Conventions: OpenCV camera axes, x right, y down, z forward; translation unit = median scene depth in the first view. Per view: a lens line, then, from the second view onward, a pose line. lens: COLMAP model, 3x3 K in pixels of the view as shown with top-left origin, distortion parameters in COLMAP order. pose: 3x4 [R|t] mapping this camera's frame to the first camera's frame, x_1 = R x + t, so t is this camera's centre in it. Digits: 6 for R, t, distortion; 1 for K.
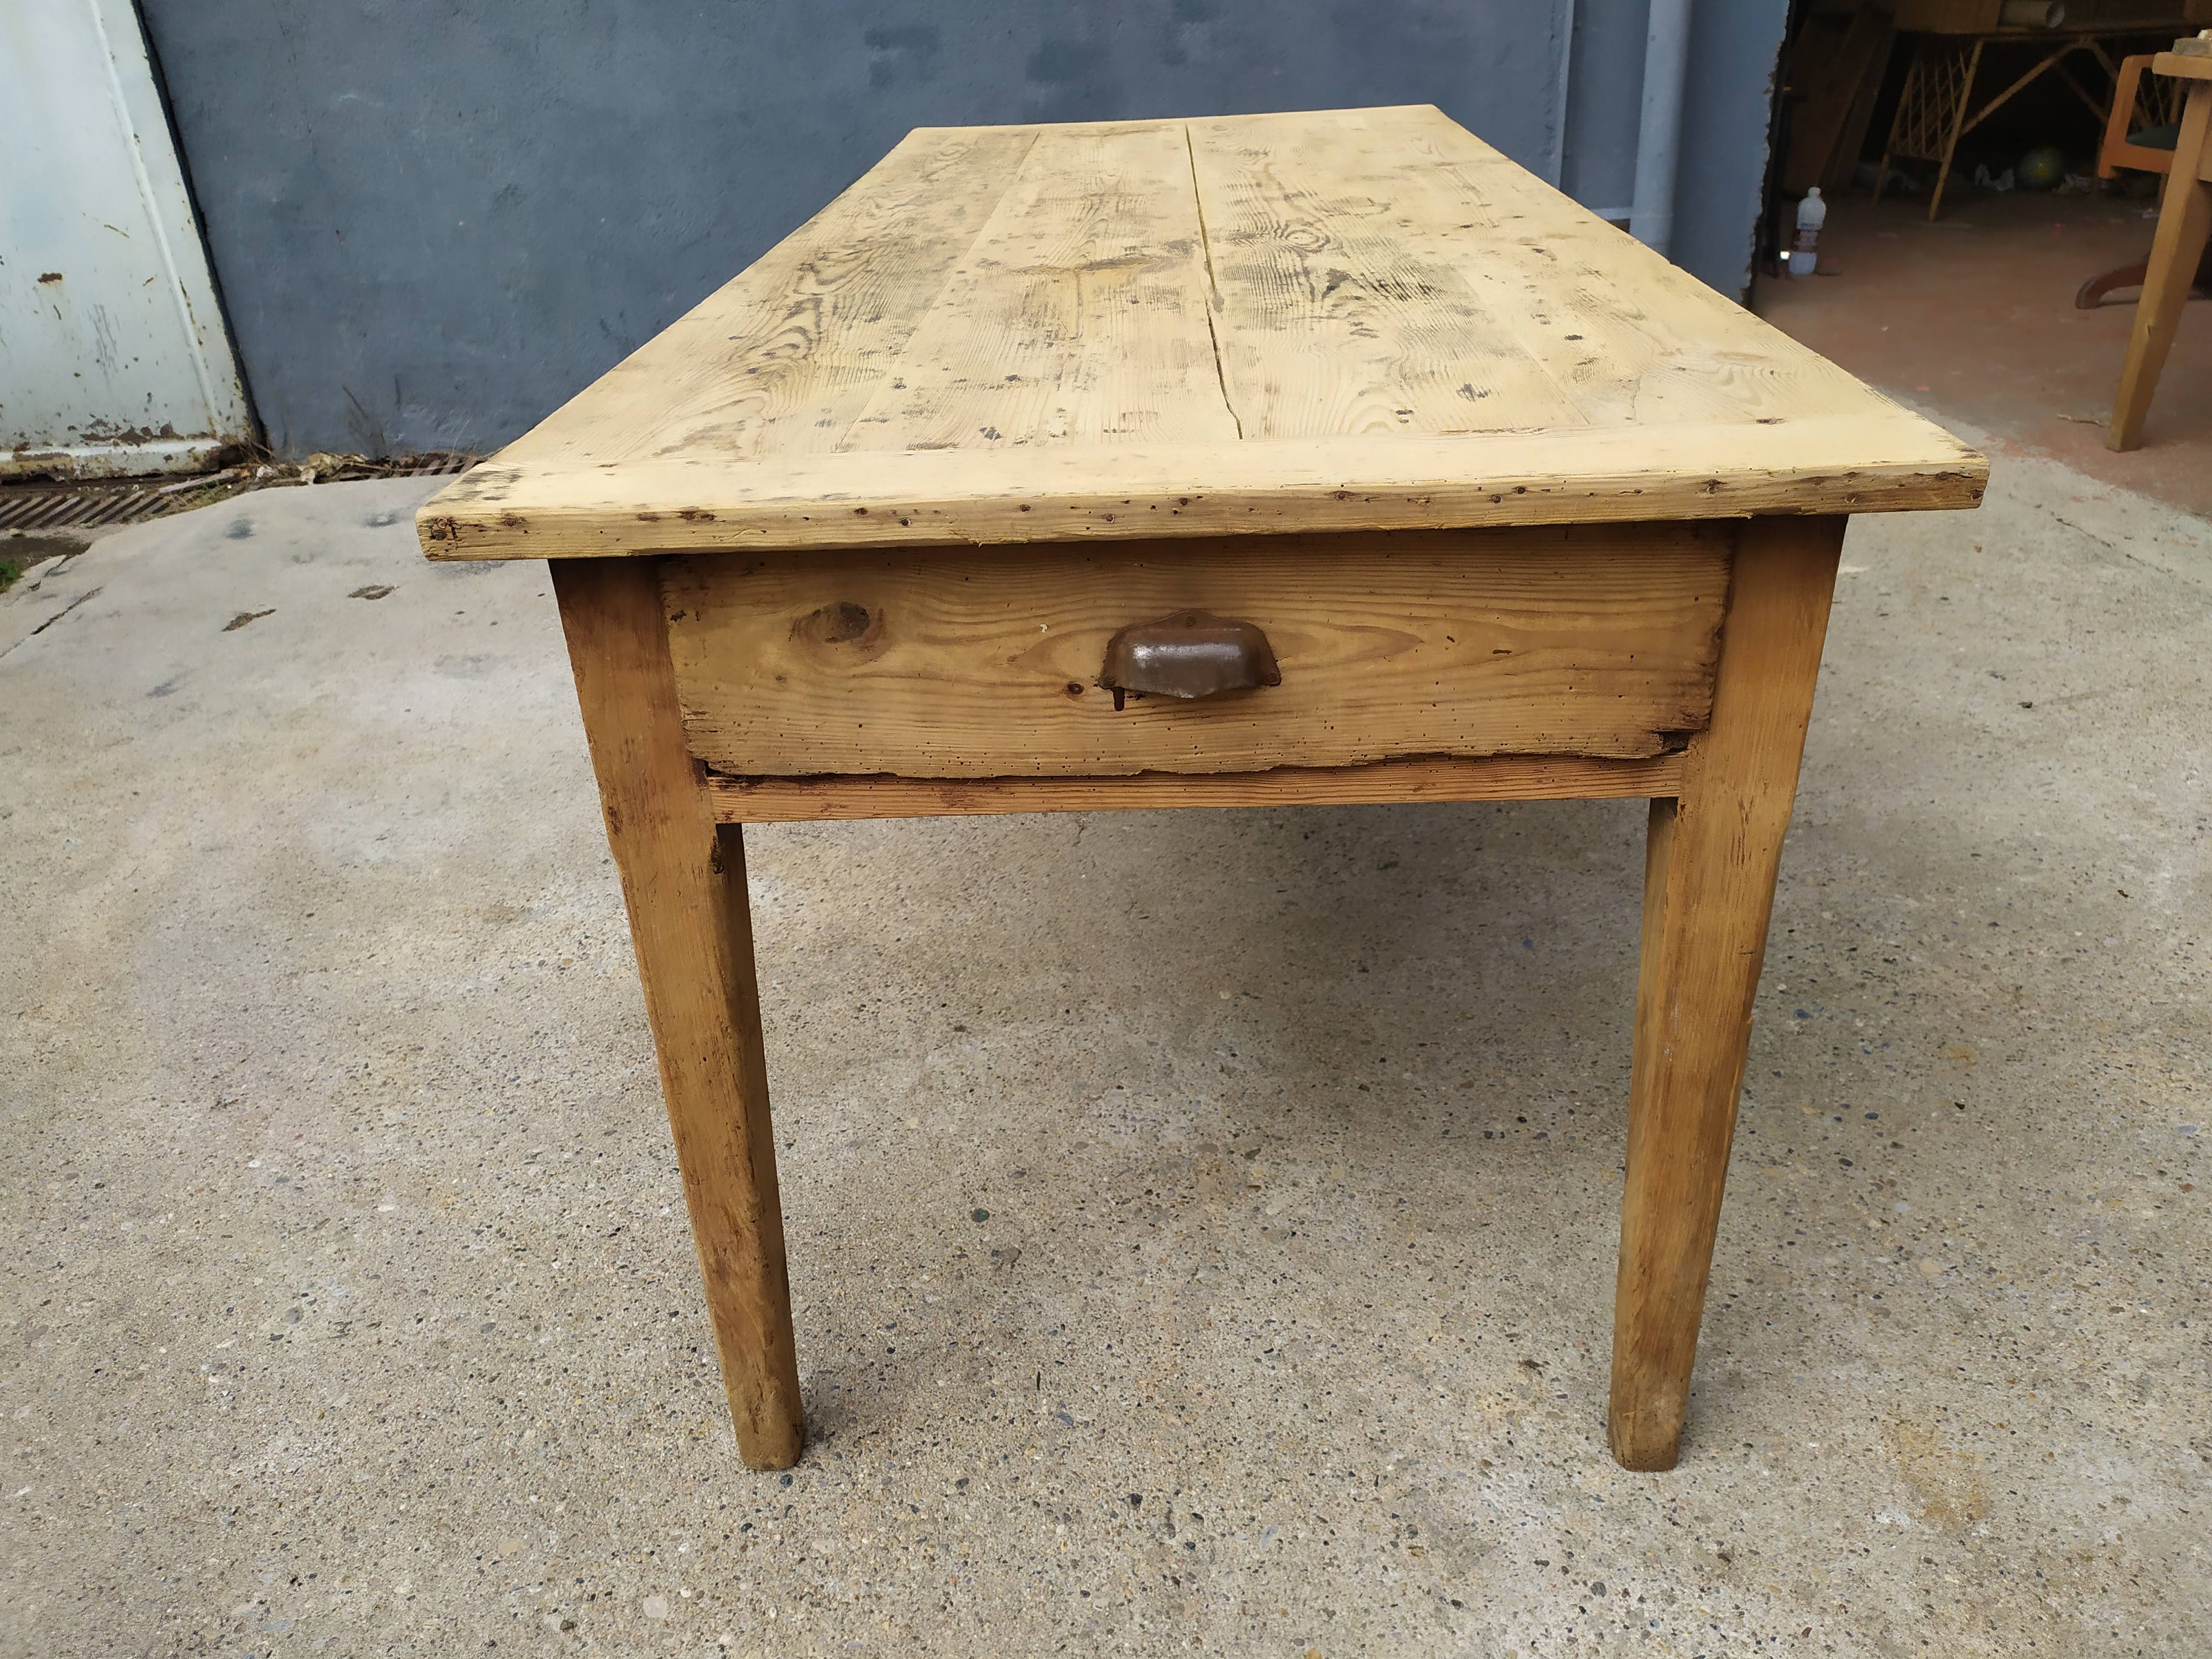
lens RADIAL K [[1549.0, 0, 1096.4], [0, 1549.0, 864.8], [0, 0, 1]] dist [0.053294, -0.068525]
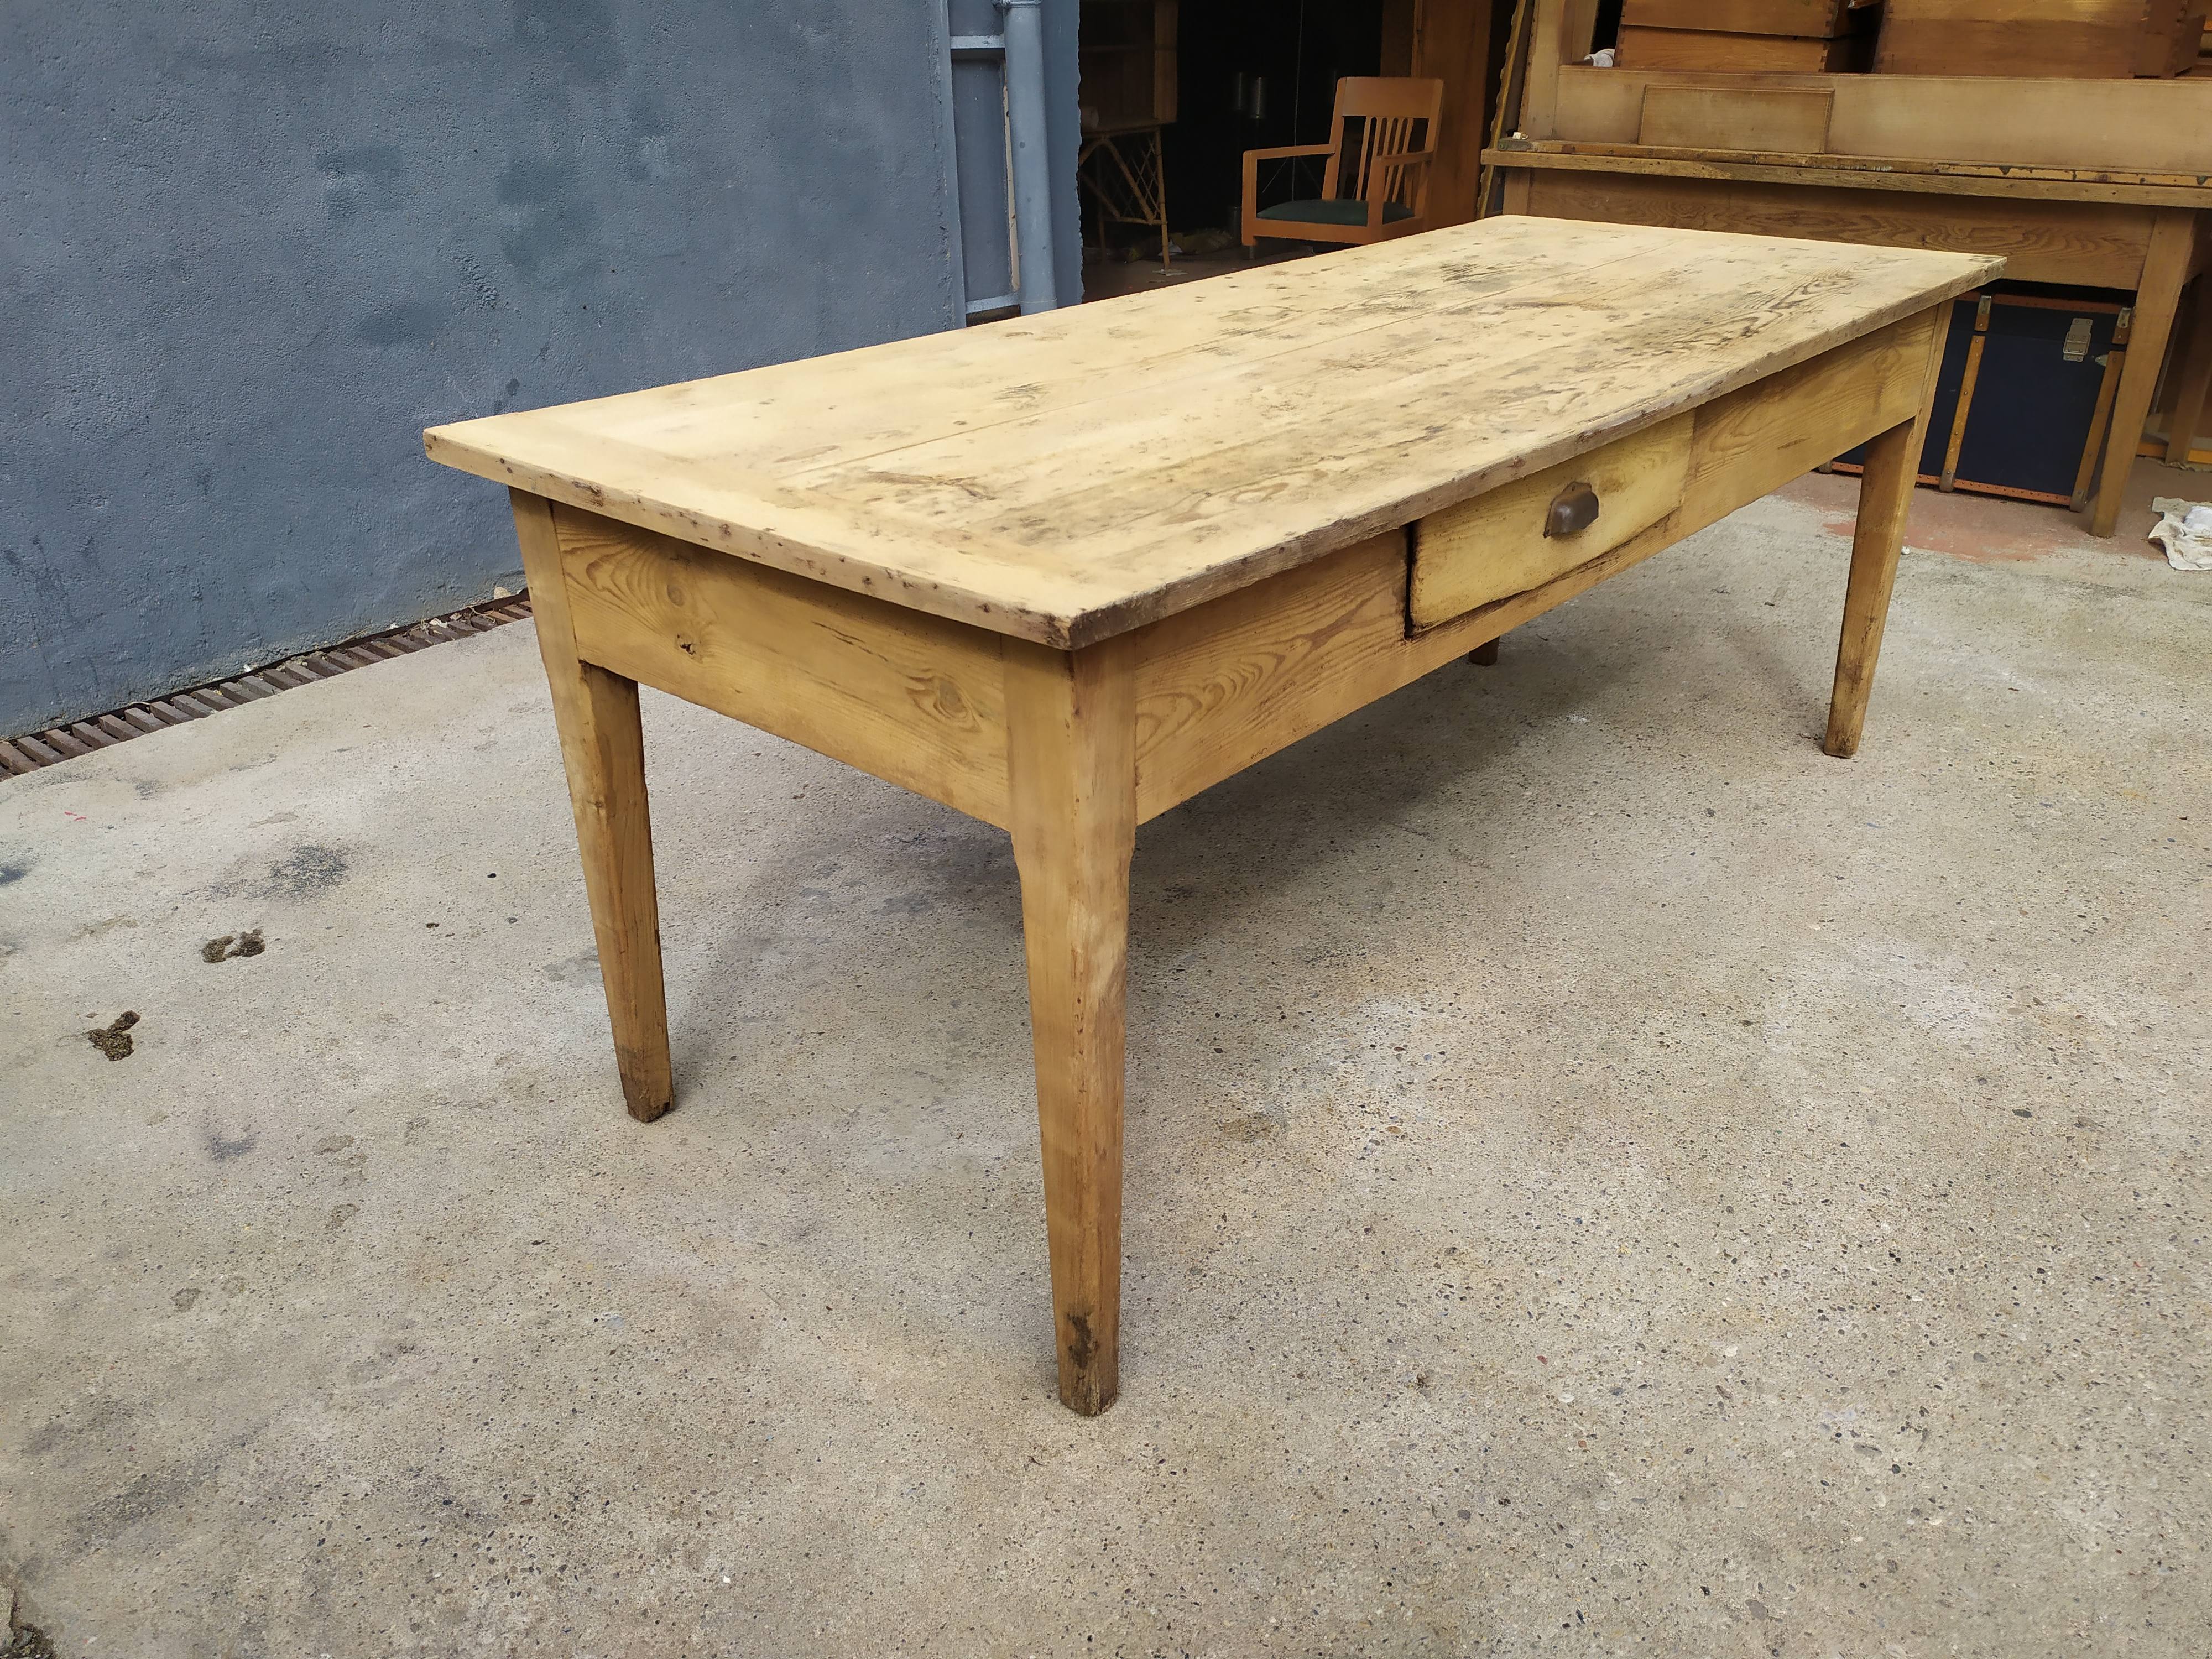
lens RADIAL K [[1612.0, 0, 1053.1], [0, 1612.0, 859.6], [0, 0, 1]] dist [0.060178, -0.066228]
pose [[0.739599, -0.289712, 0.607503, -1.332753], [0.328081, 0.943303, 0.050433, -0.269772], [-0.587670, 0.162010, 0.792715, 0.396778]]
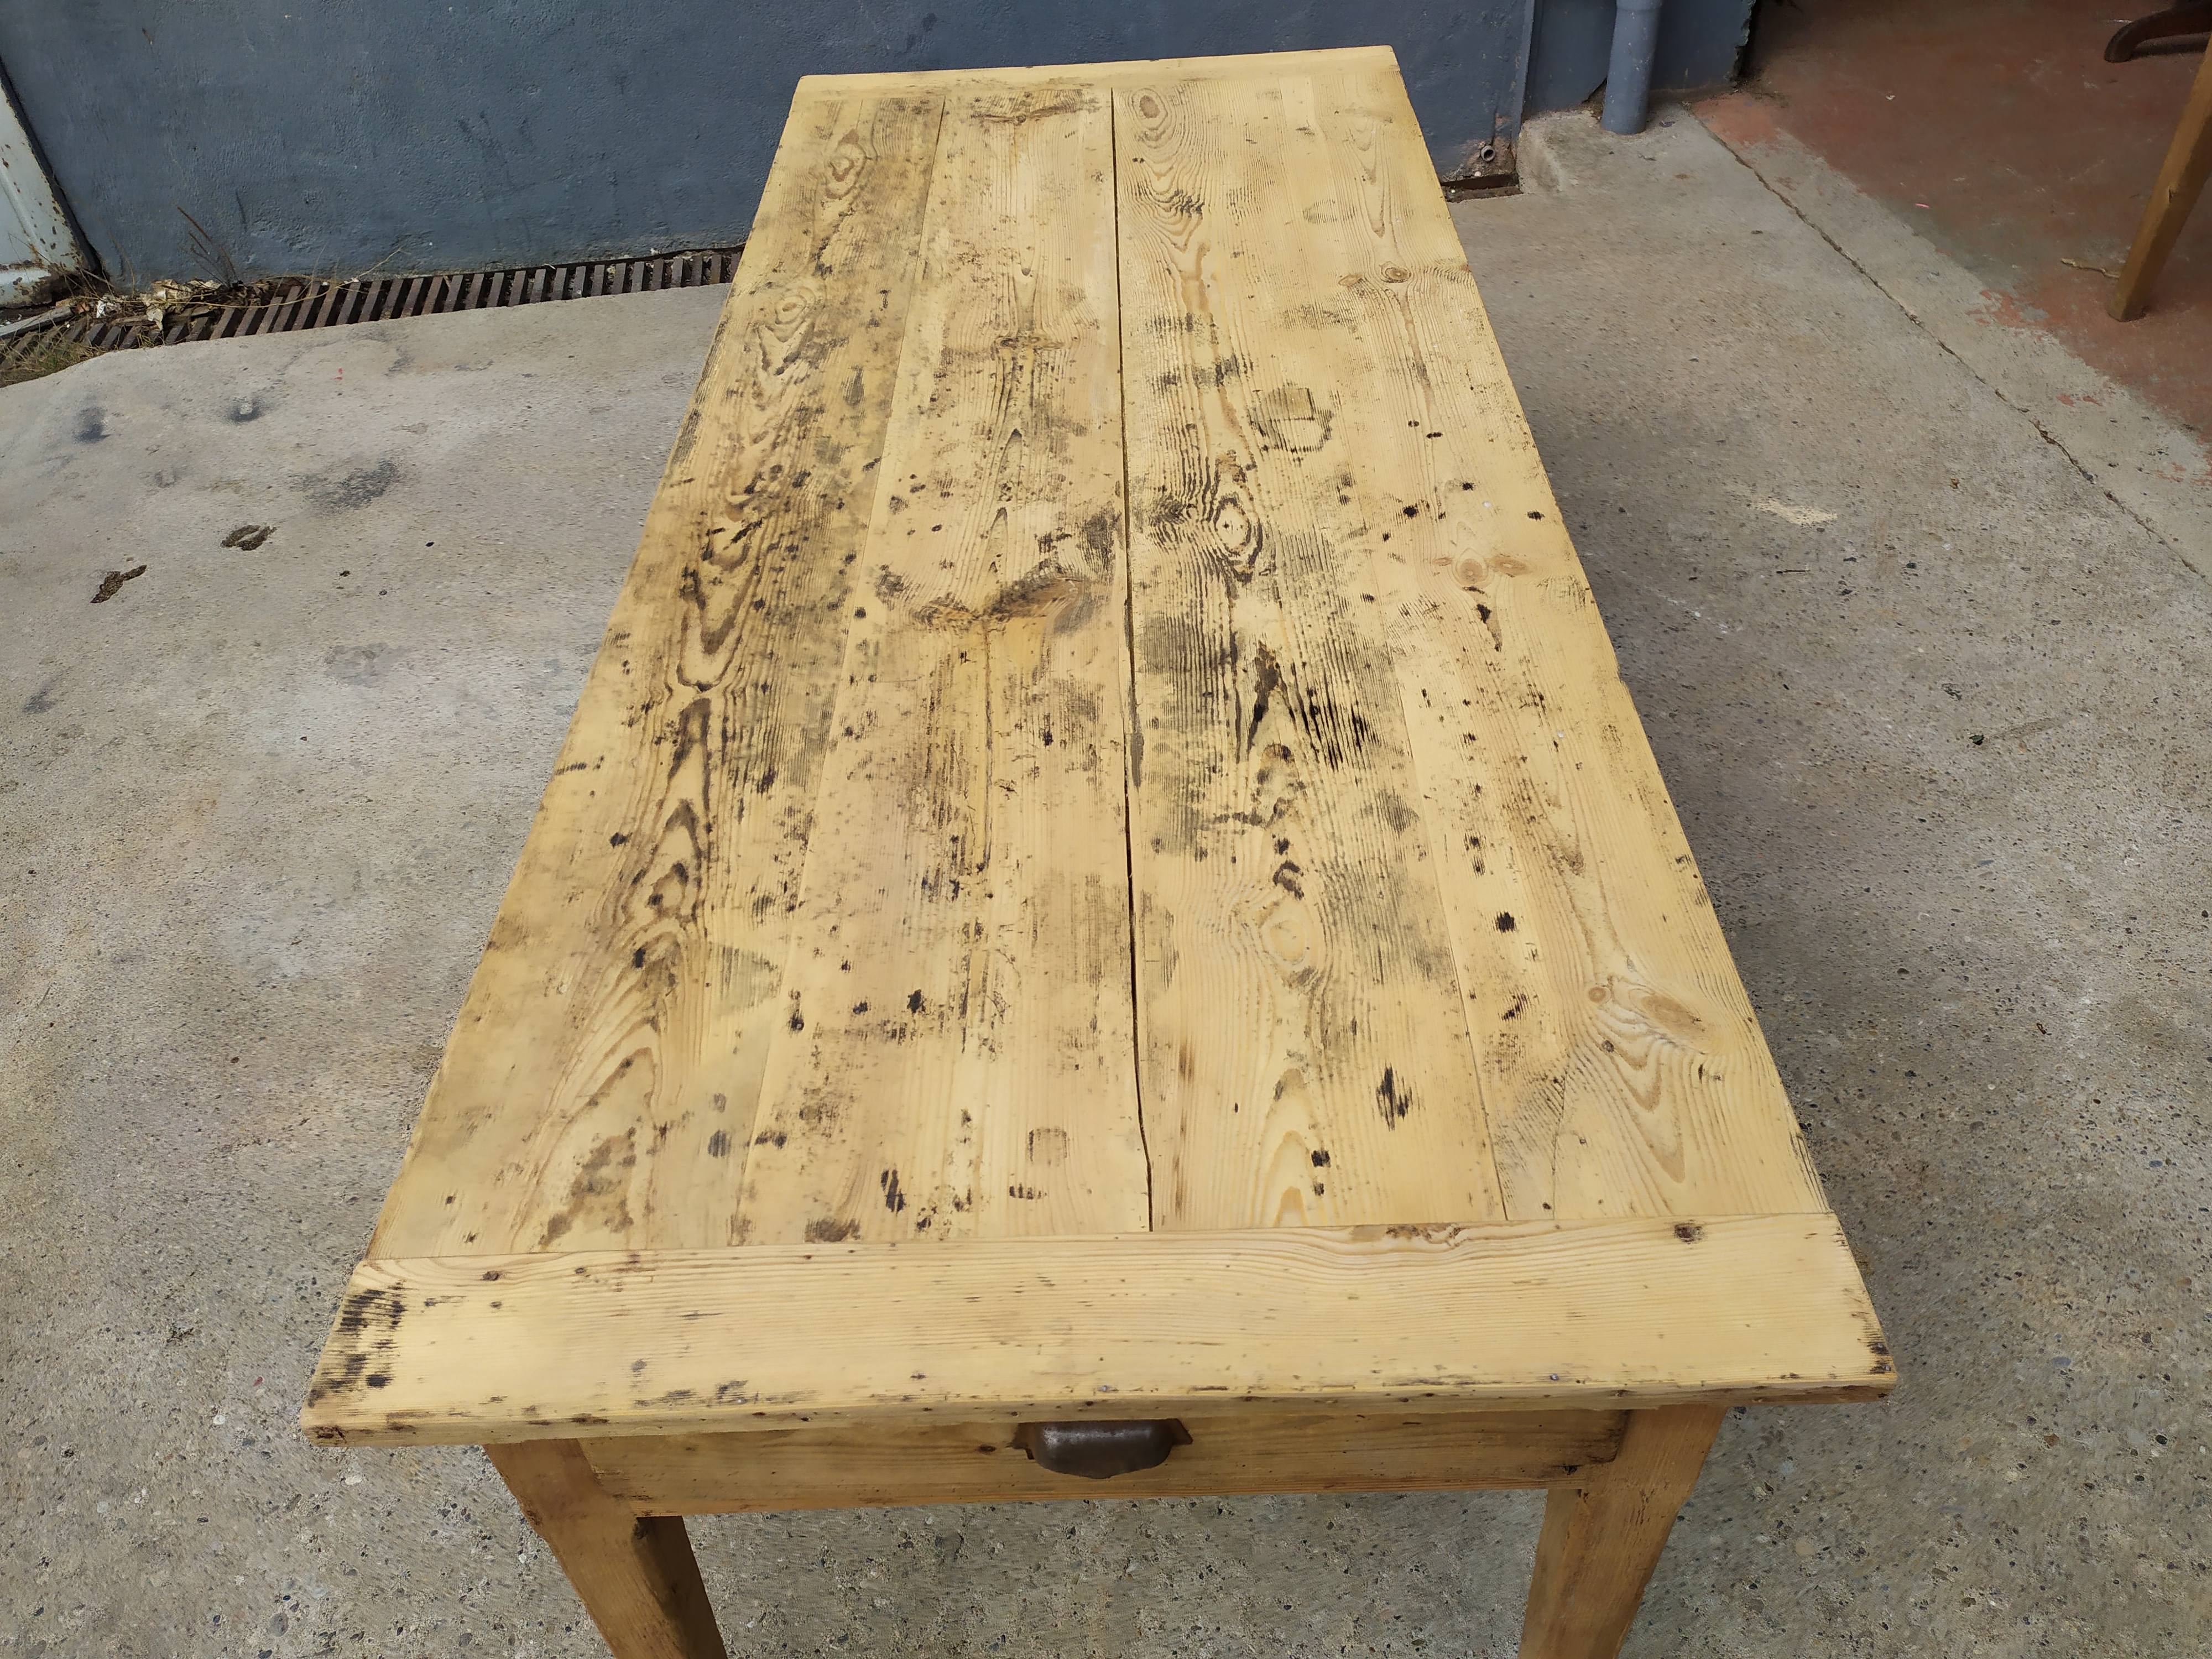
lens RADIAL K [[1579.6, 0, 1087.6], [0, 1579.6, 849.5], [0, 0, 1]] dist [0.006589, 0.002466]
pose [[0.999453, -0.023282, 0.023471, 0.021167], [0.017133, 0.971951, 0.234559, -0.439027], [-0.028274, -0.234029, 0.971818, 0.058082]]
